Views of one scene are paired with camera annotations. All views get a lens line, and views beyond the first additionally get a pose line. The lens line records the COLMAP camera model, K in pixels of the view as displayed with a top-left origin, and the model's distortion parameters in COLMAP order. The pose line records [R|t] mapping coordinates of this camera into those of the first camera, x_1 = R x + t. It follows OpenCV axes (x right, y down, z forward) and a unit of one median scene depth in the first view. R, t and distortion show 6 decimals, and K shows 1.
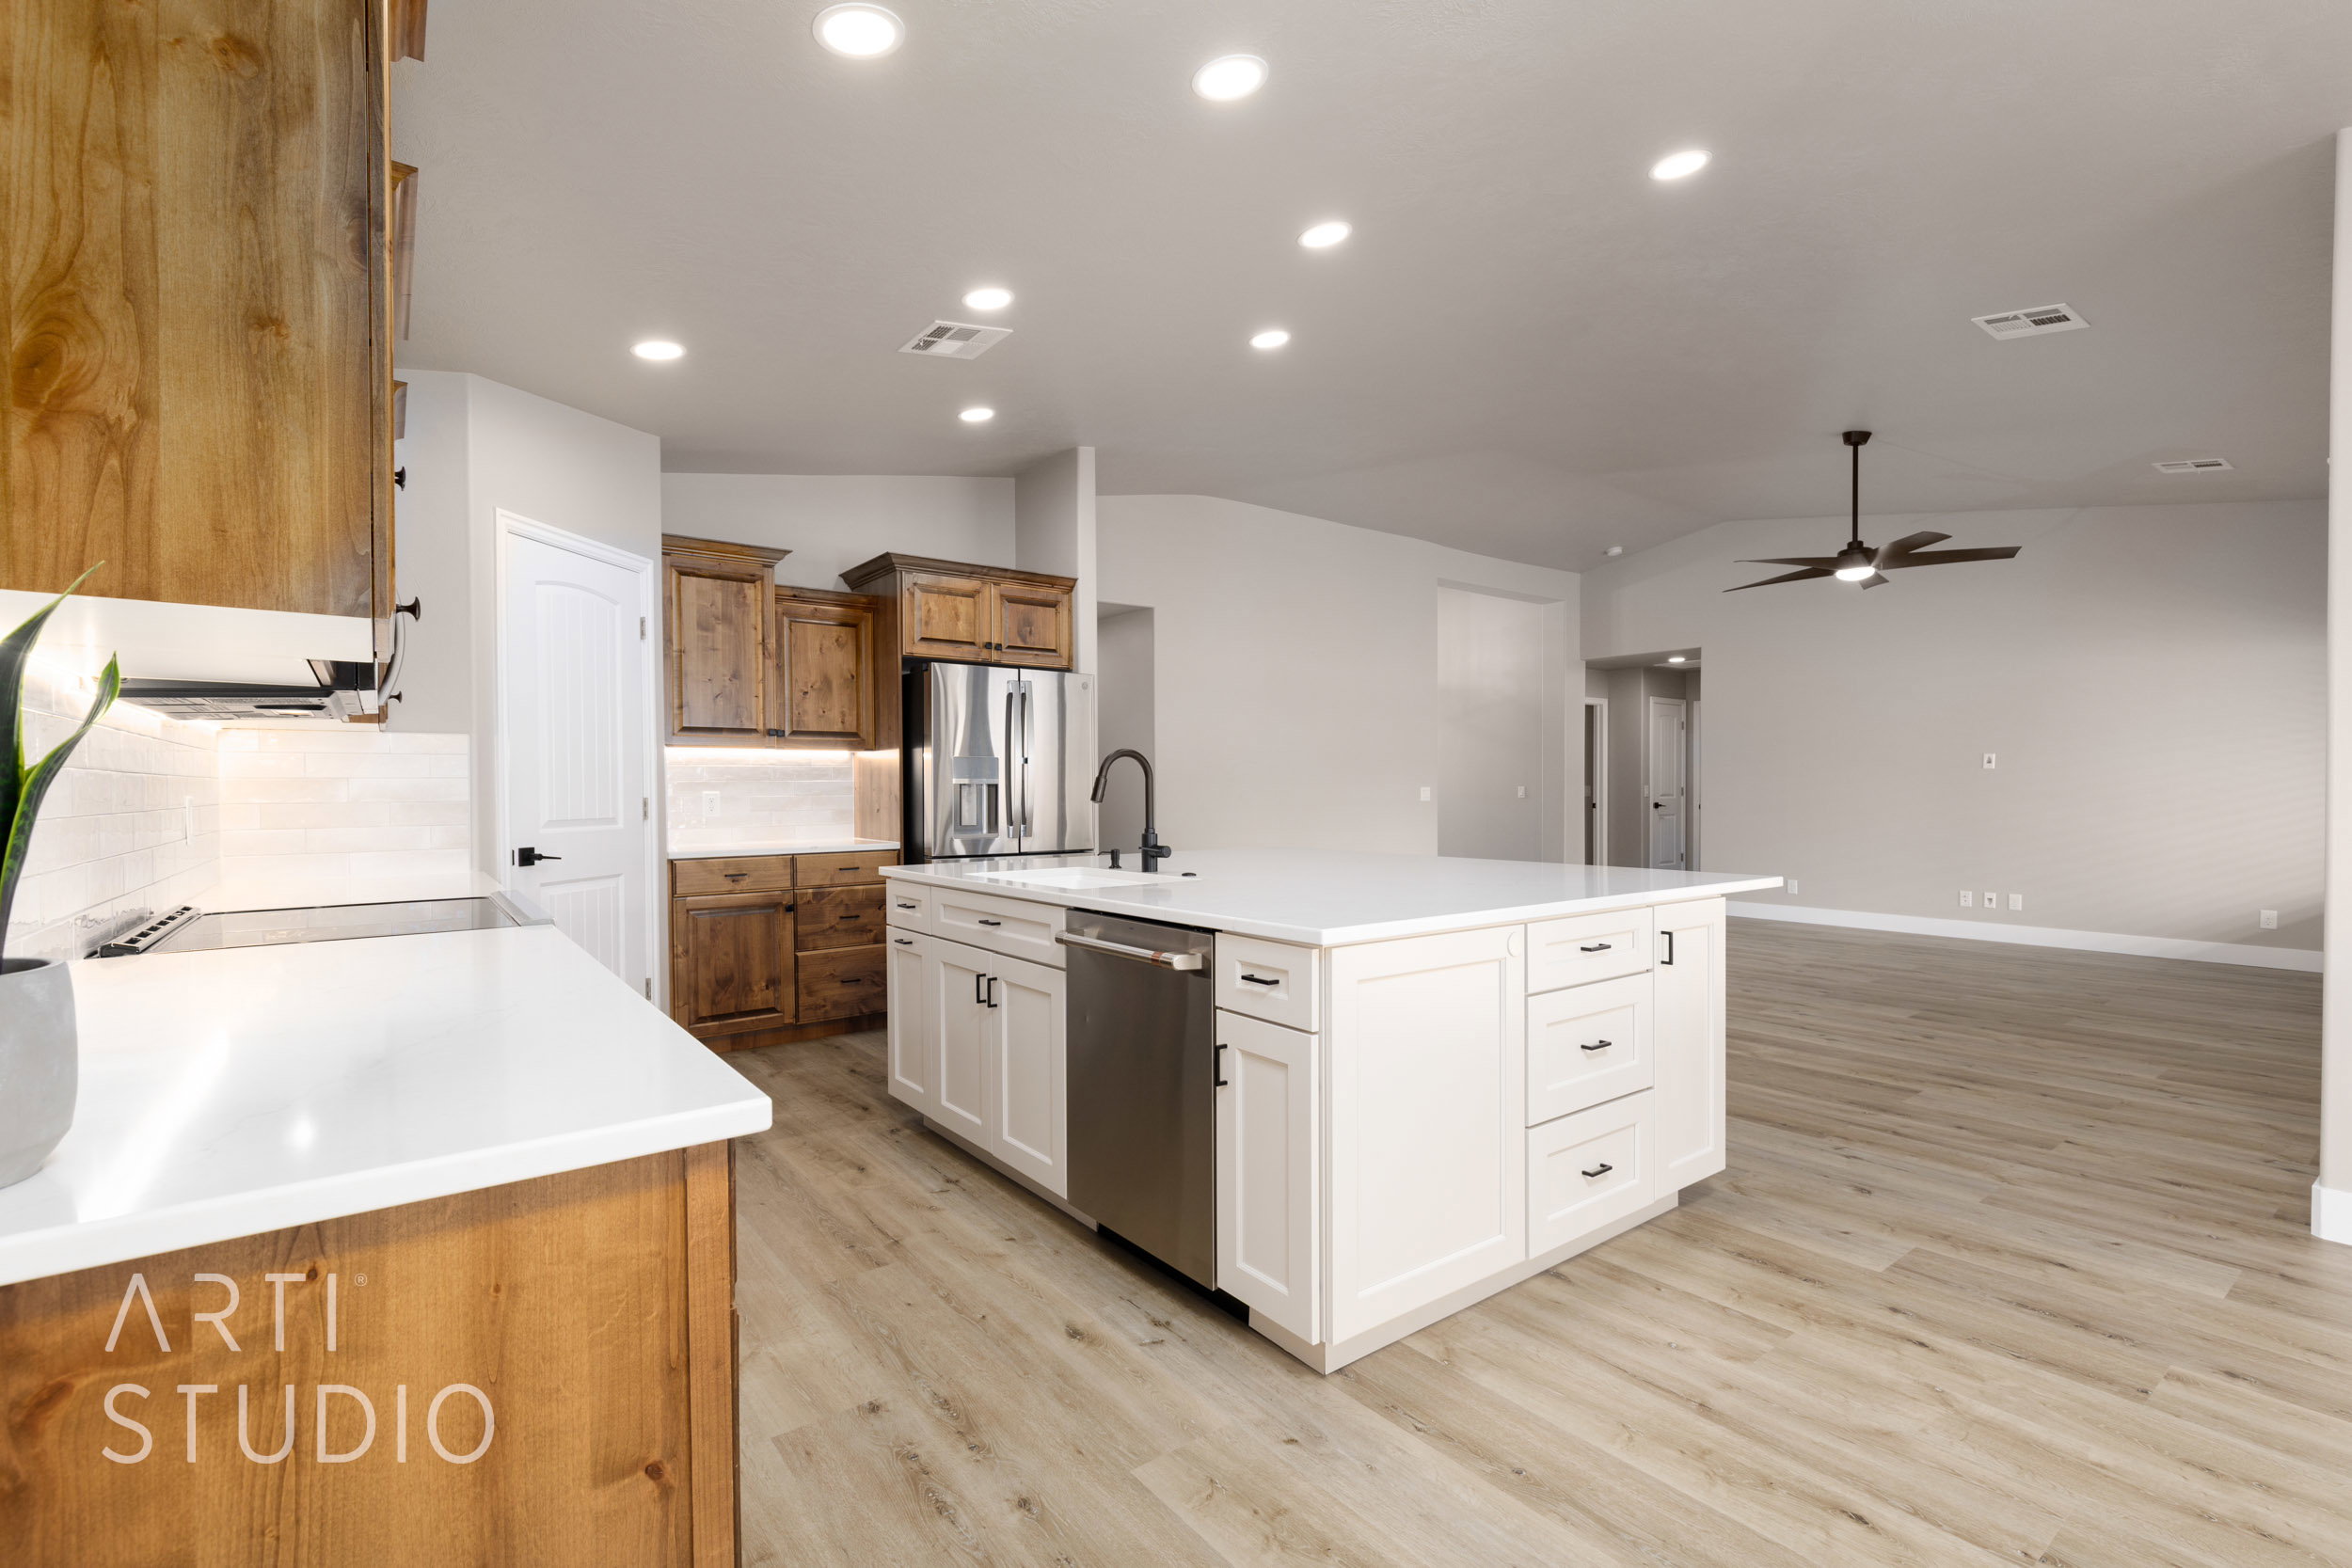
lens RADIAL K [[1049.6, 0, 1193.1], [0, 1049.6, 797.5], [0, 0, 1]] dist [0.008228, -0.002334]
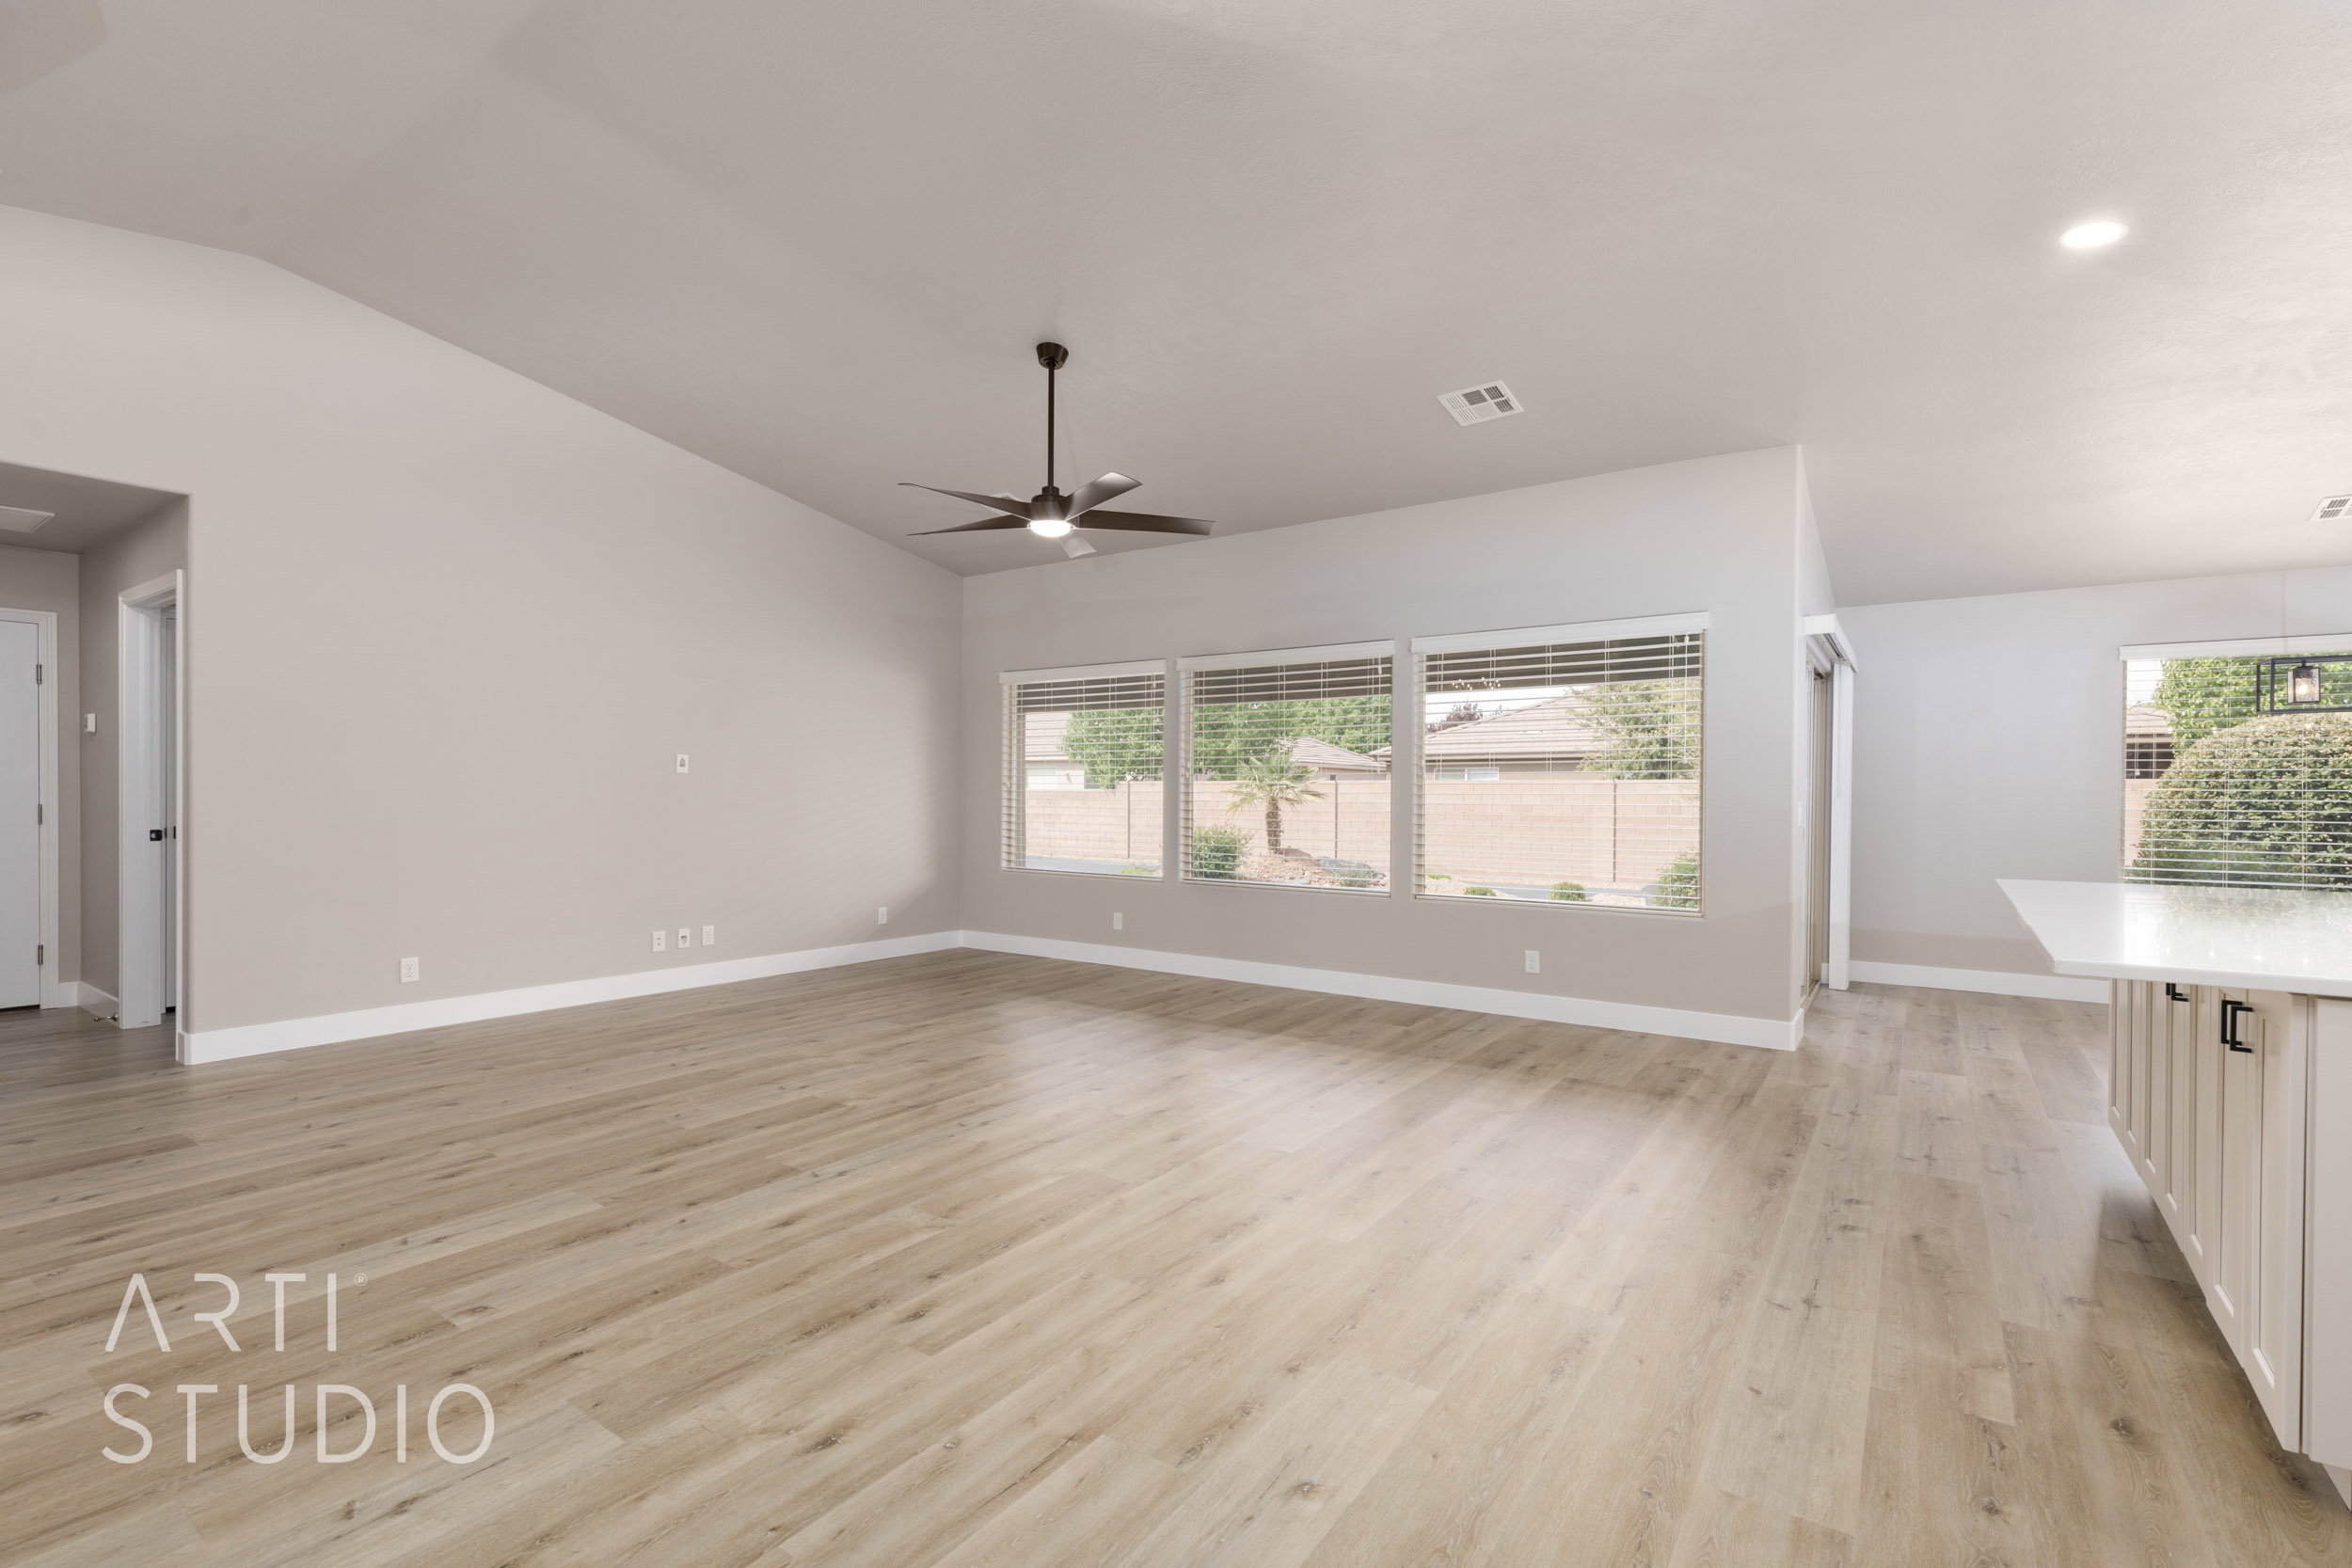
lens RADIAL K [[1049.6, 0, 1190.9], [0, 1049.6, 800.7], [0, 0, 1]] dist [0.008228, -0.002334]
pose [[-0.299432, -0.003537, 0.954111, -0.200114], [0.004402, 0.999977, 0.005088, -0.014921], [-0.954108, 0.005724, -0.299409, 1.458277]]
